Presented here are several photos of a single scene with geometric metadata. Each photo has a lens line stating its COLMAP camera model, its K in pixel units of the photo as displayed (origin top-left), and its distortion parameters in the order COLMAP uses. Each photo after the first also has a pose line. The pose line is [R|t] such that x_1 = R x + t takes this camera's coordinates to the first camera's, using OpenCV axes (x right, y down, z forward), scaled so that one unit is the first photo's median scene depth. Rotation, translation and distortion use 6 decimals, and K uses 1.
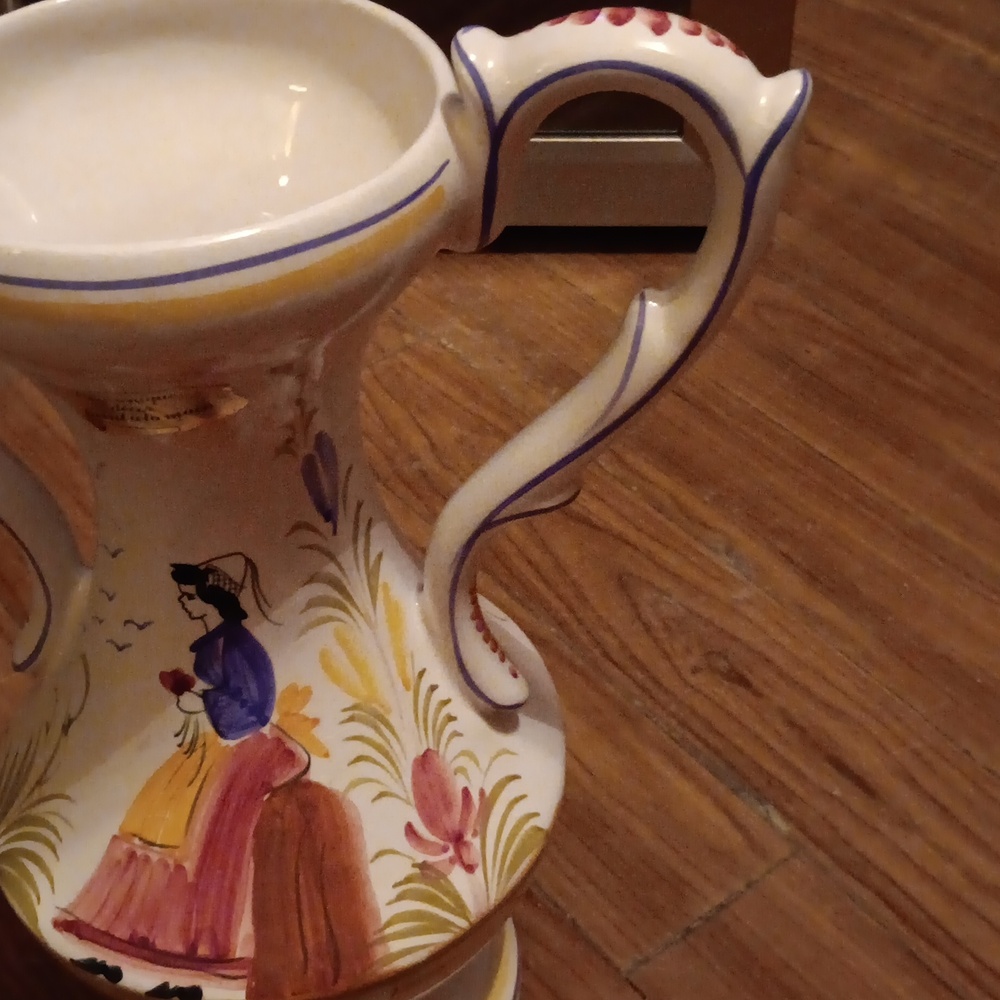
lens RADIAL K [[1773.7, 0, 502.9], [0, 1773.7, 500.9], [0, 0, 1]] dist [0.093460, 0.000000]
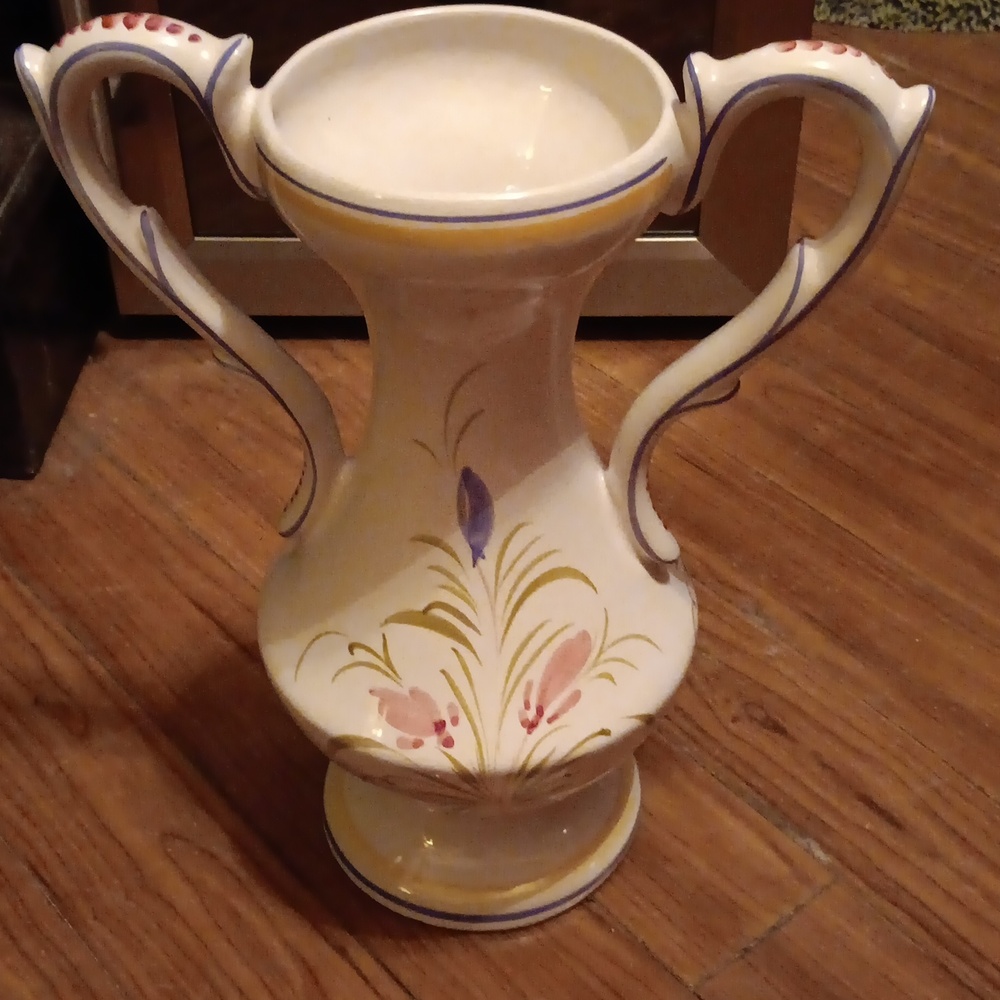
lens RADIAL K [[1773.7, 0, 492.0], [0, 1773.7, 497.1], [0, 0, 1]] dist [0.093460, 0.000000]
pose [[0.999500, -0.009656, 0.030120, -0.081814], [0.010595, 0.999459, -0.031148, -0.012041], [-0.029803, 0.031452, 0.999061, -0.127487]]
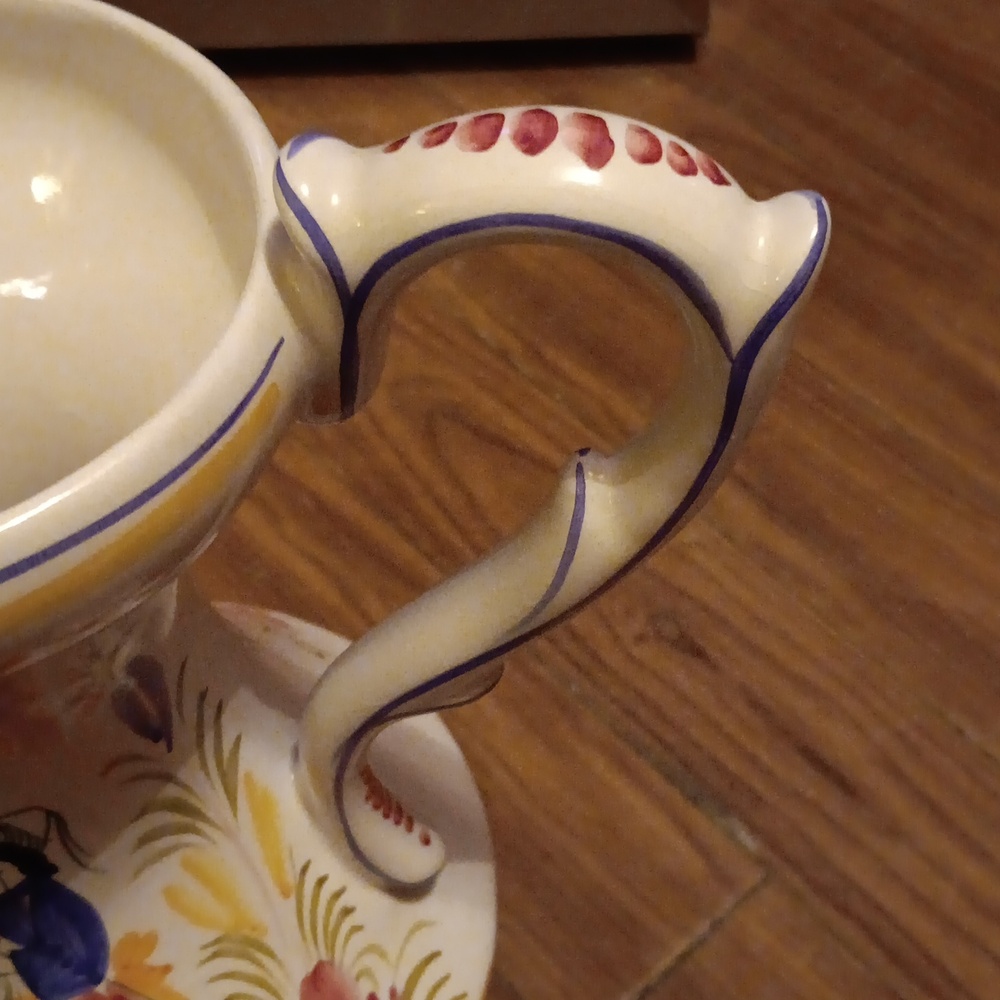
lens RADIAL K [[1773.7, 0, 502.4], [0, 1773.7, 496.9], [0, 0, 1]] dist [0.093460, 0.000000]
pose [[0.997497, -0.056717, 0.042217, 0.011307], [0.047518, 0.979909, 0.193702, -0.146724], [-0.052355, -0.191211, 0.980152, 0.193984]]
